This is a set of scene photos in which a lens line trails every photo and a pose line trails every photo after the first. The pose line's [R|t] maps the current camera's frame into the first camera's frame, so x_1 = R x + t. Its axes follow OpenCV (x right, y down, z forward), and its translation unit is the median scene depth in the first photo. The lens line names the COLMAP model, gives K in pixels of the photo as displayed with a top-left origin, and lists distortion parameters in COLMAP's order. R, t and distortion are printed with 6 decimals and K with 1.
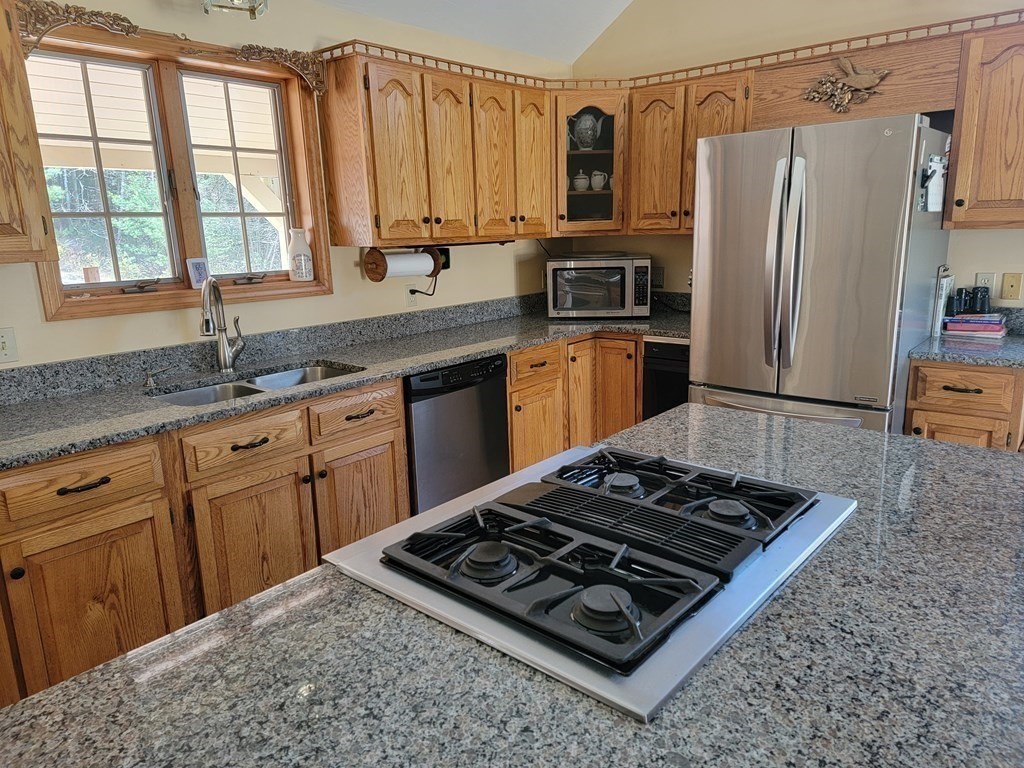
lens RADIAL K [[710.2, 0, 512.0], [0, 710.2, 384.0], [0, 0, 1]] dist [0.092800, -0.076247]
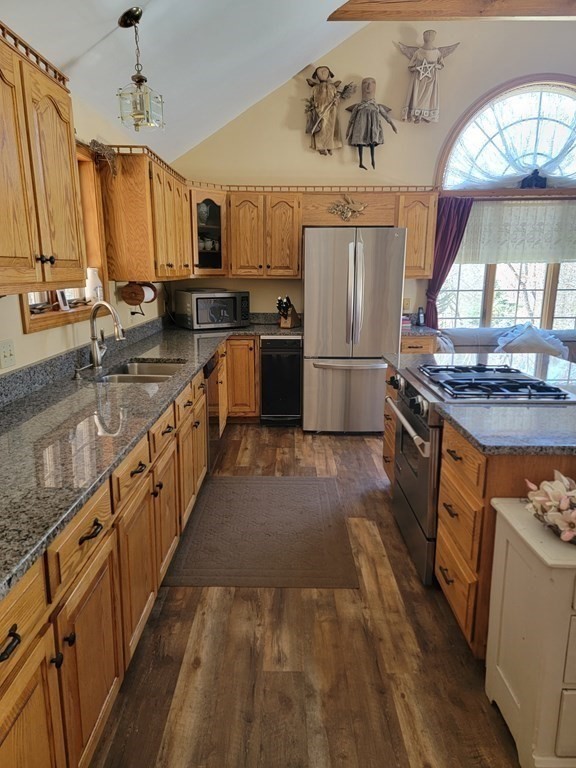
lens RADIAL K [[532.6, 0, 289.3], [0, 532.6, 389.6], [0, 0, 1]] dist [0.092800, -0.076247]
pose [[0.758146, -0.115093, 0.641847, -0.662086], [0.120629, 0.992066, 0.035407, 0.026689], [-0.640830, 0.050581, 0.766015, -0.040338]]
